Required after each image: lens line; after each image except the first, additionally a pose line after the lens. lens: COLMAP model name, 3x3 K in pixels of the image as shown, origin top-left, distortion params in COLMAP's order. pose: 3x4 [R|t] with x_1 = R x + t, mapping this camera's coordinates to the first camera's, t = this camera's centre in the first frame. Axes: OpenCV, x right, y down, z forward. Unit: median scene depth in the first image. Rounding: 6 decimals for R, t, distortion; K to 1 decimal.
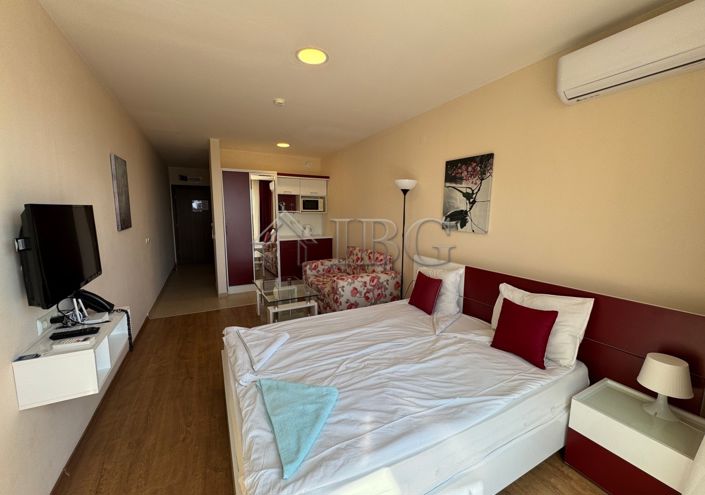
lens RADIAL K [[279.3, 0, 352.5], [0, 279.3, 247.5], [0, 0, 1]] dist [-0.002439, 0.000234]
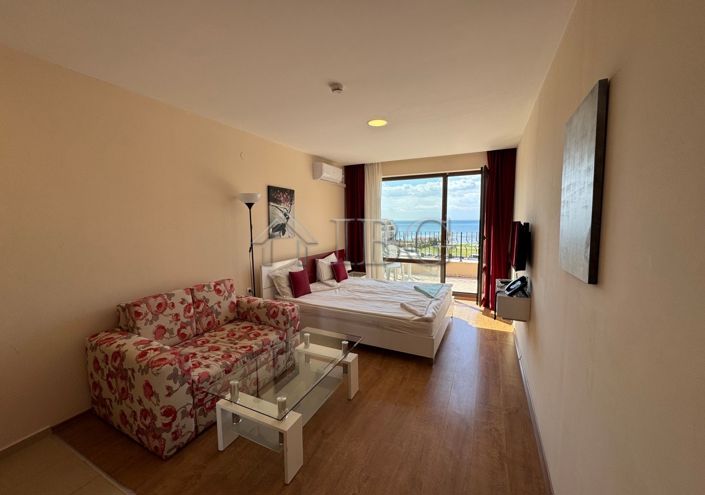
lens RADIAL K [[279.3, 0, 352.5], [0, 279.3, 247.5], [0, 0, 1]] dist [-0.002439, 0.000234]
pose [[-0.592981, -0.078201, 0.801410, -0.705373], [0.106610, 0.978886, 0.174402, -0.160412], [-0.798128, 0.188856, -0.572124, 1.114013]]
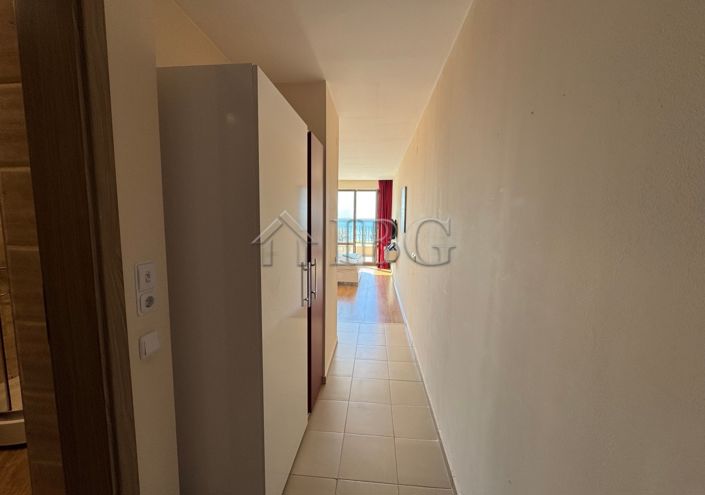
lens RADIAL K [[279.3, 0, 352.5], [0, 279.3, 247.5], [0, 0, 1]] dist [-0.002439, 0.000234]
pose [[-0.842862, -0.069381, 0.533639, -1.047764], [0.053034, 0.976117, 0.210675, -0.243797], [-0.535510, 0.205871, -0.819052, 1.815200]]
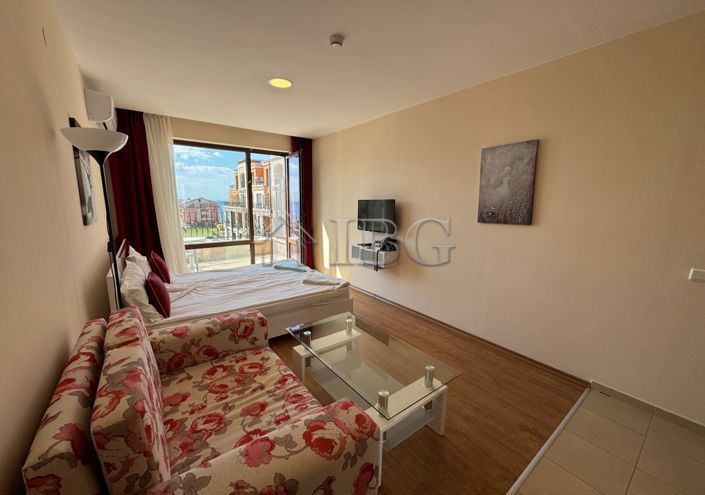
lens RADIAL K [[279.3, 0, 352.5], [0, 279.3, 247.5], [0, 0, 1]] dist [-0.002439, 0.000234]
pose [[-0.987026, 0.012160, -0.160098, -0.138718], [-0.033882, 0.958899, 0.281718, -0.169892], [0.156943, 0.283488, -0.946046, 1.337222]]
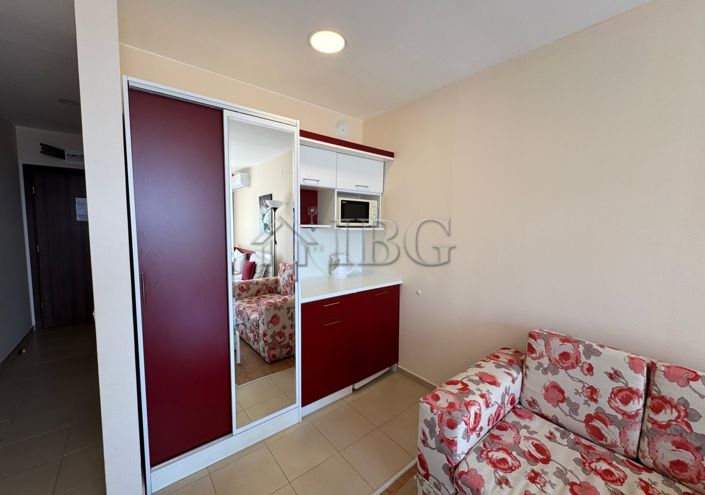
lens RADIAL K [[279.3, 0, 352.5], [0, 279.3, 247.5], [0, 0, 1]] dist [-0.002439, 0.000234]
pose [[0.982682, -0.004717, 0.185240, -0.349874], [0.010871, 0.999422, -0.032218, -0.116695], [-0.184981, 0.033674, 0.982165, 0.810558]]
